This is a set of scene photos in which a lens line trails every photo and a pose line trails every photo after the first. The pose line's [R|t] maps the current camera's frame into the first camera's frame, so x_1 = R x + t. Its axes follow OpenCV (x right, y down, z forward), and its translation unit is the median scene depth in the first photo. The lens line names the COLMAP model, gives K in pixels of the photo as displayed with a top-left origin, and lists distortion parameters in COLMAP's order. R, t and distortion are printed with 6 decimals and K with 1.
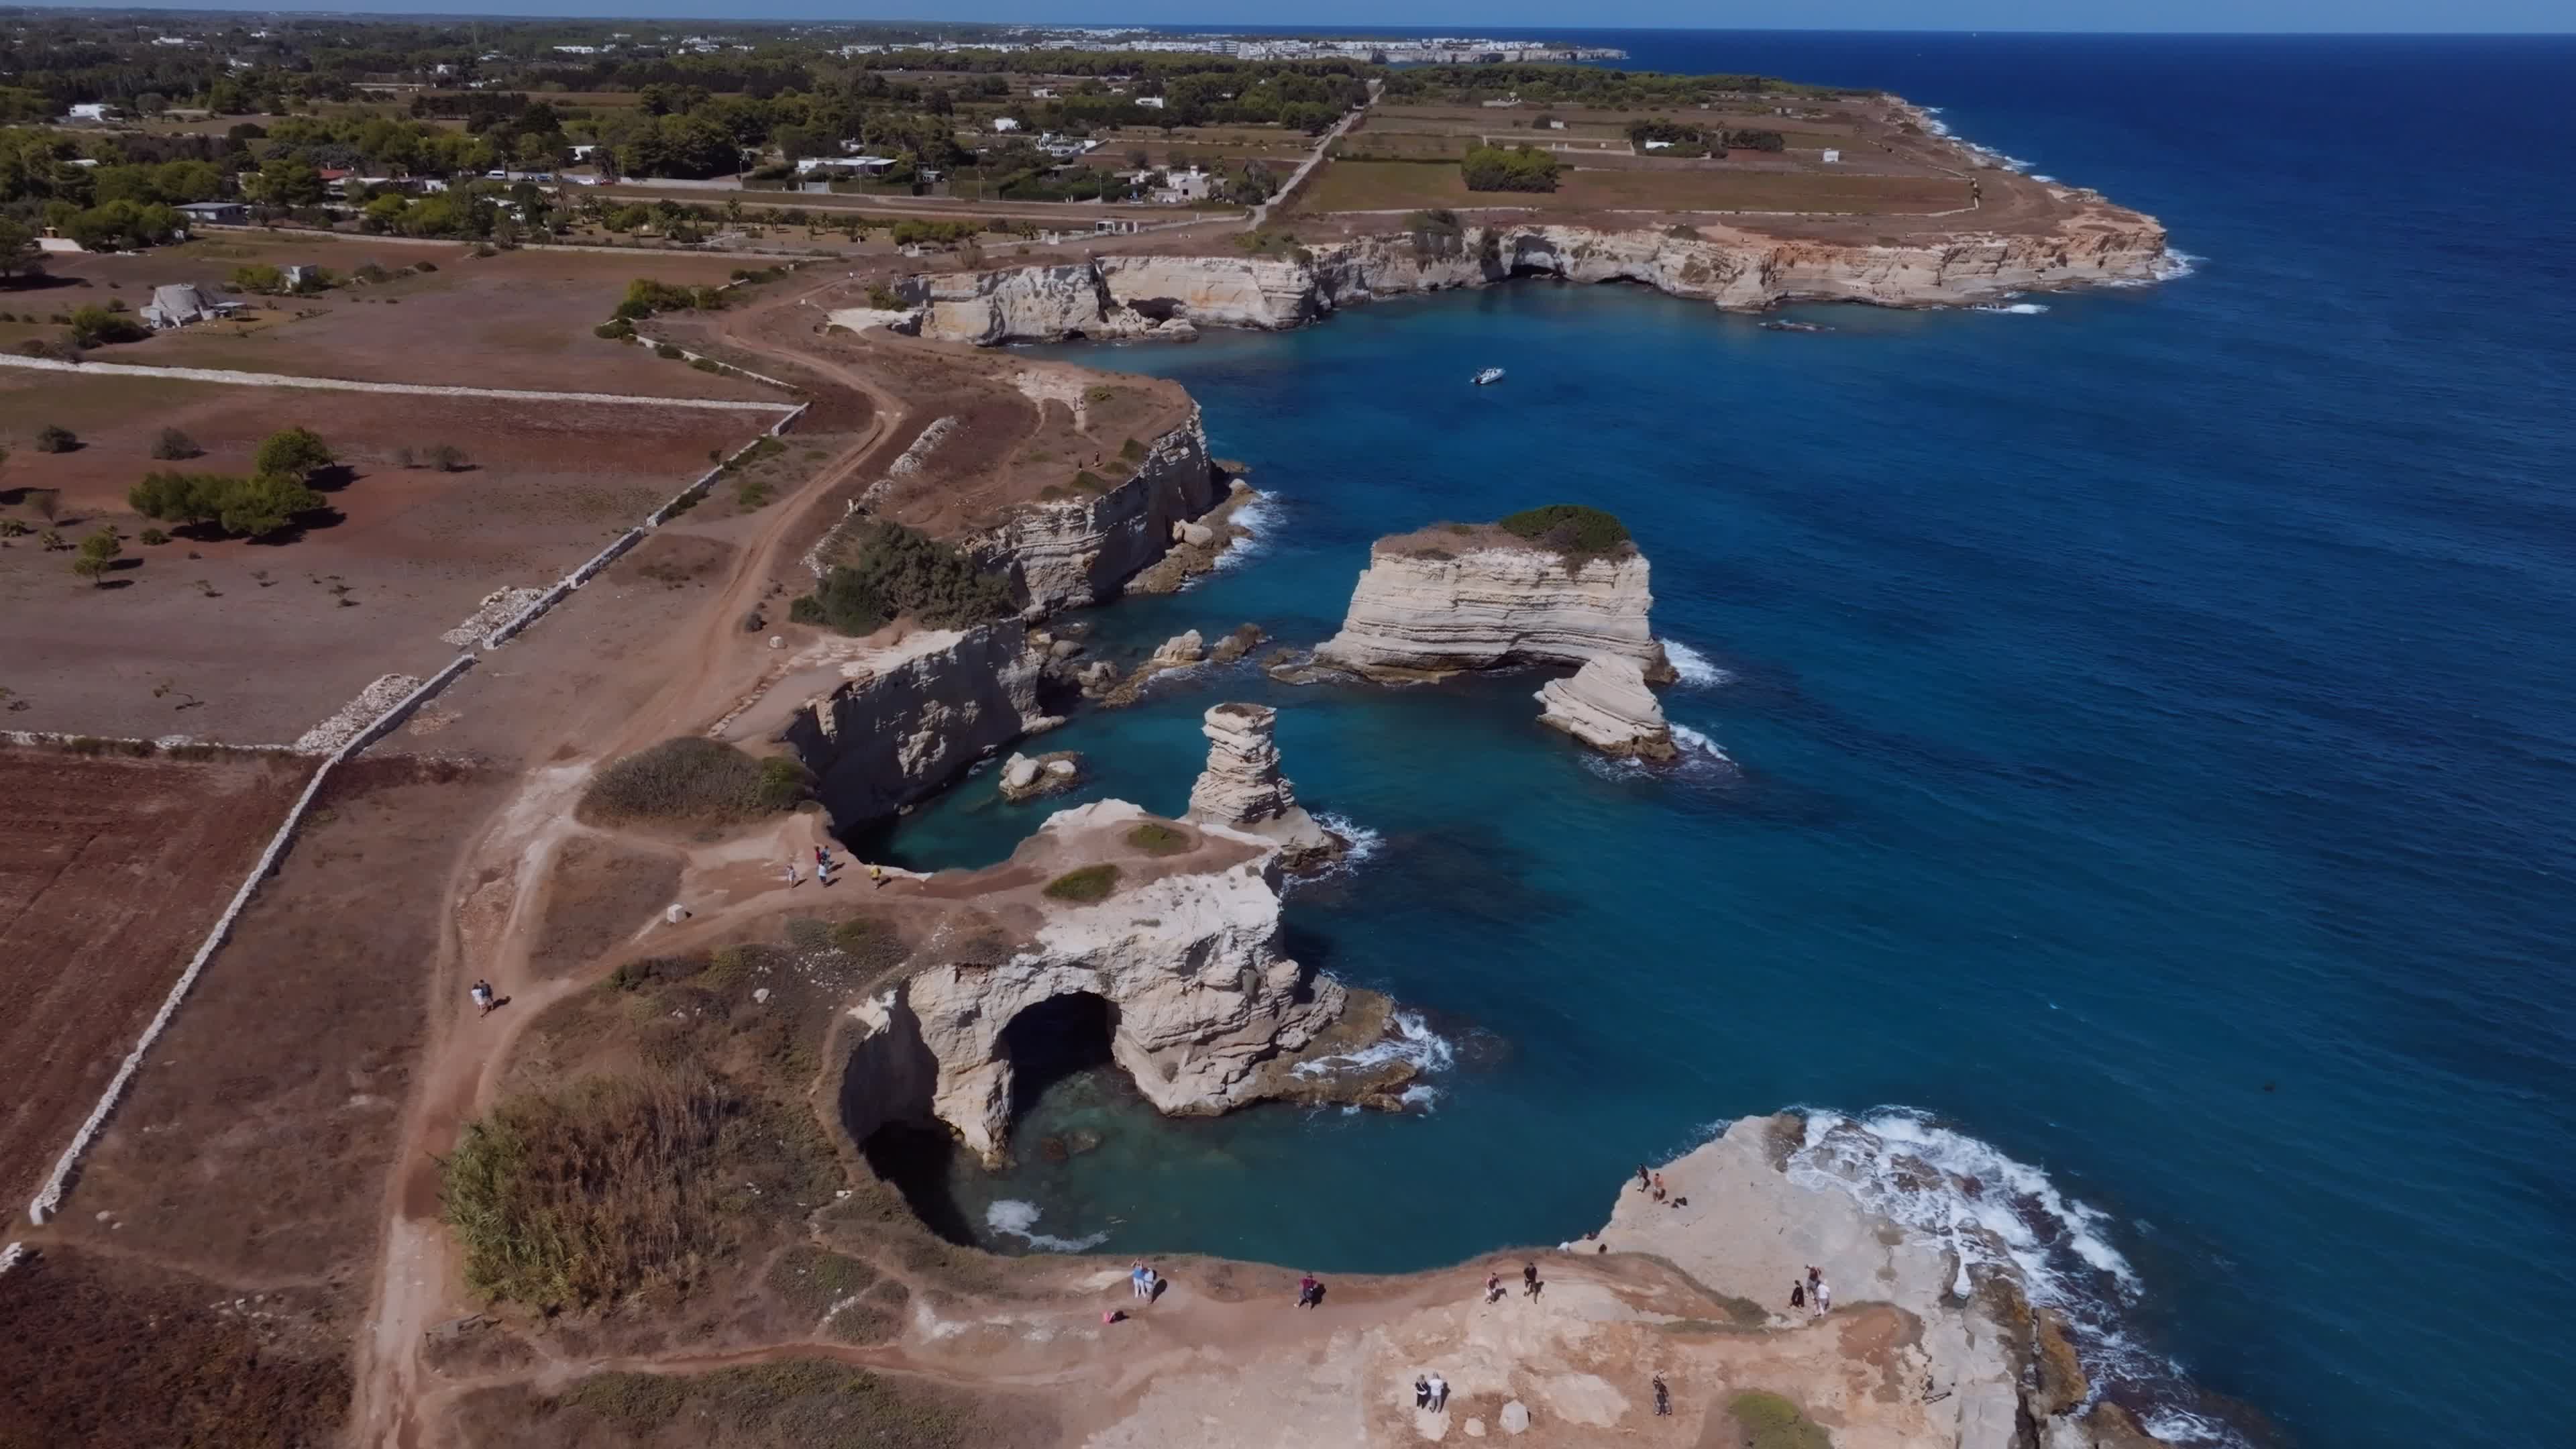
lens RADIAL K [[1789.9, 0, 1289.2], [0, 1789.9, 730.7], [0, 0, 1]] dist [-0.026263, 0.020538]
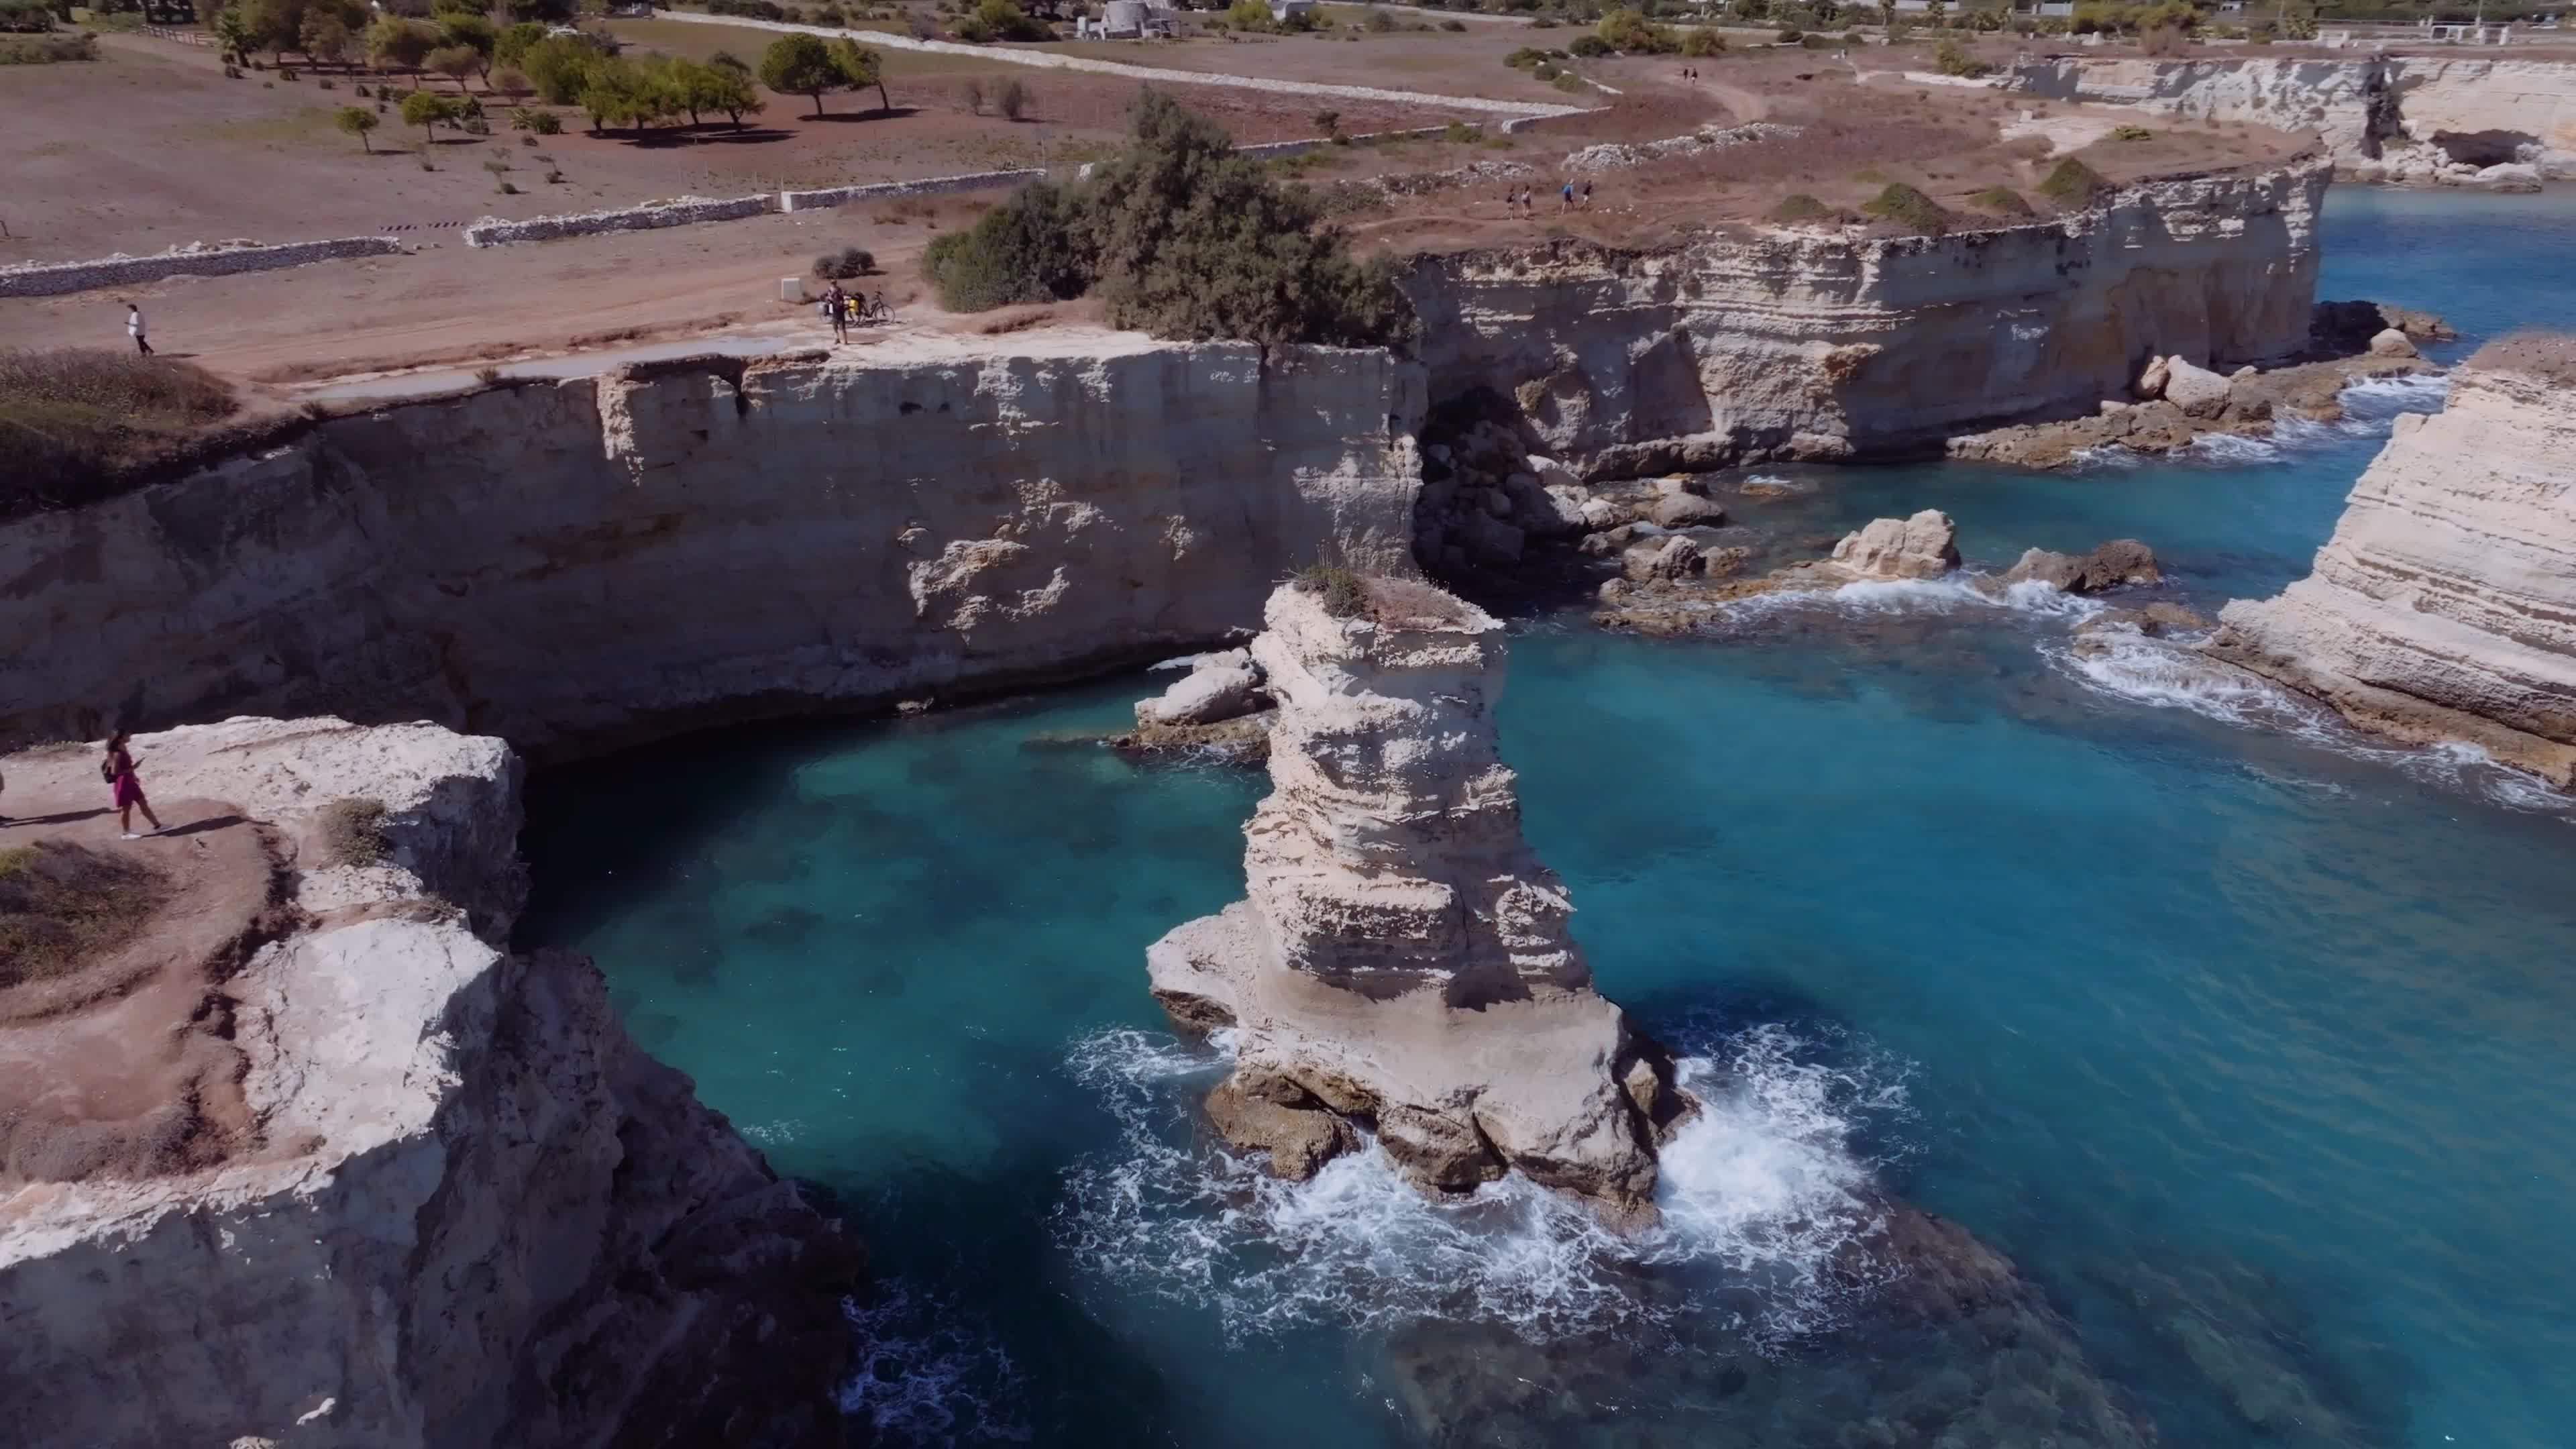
lens RADIAL K [[1789.9, 0, 1286.9], [0, 1789.9, 703.4], [0, 0, 1]] dist [-0.026263, 0.020538]
pose [[0.736508, 0.238093, -0.633141, 0.101786], [-0.239325, 0.967184, 0.085314, -0.011269], [0.632677, 0.088692, 0.769320, 0.544402]]
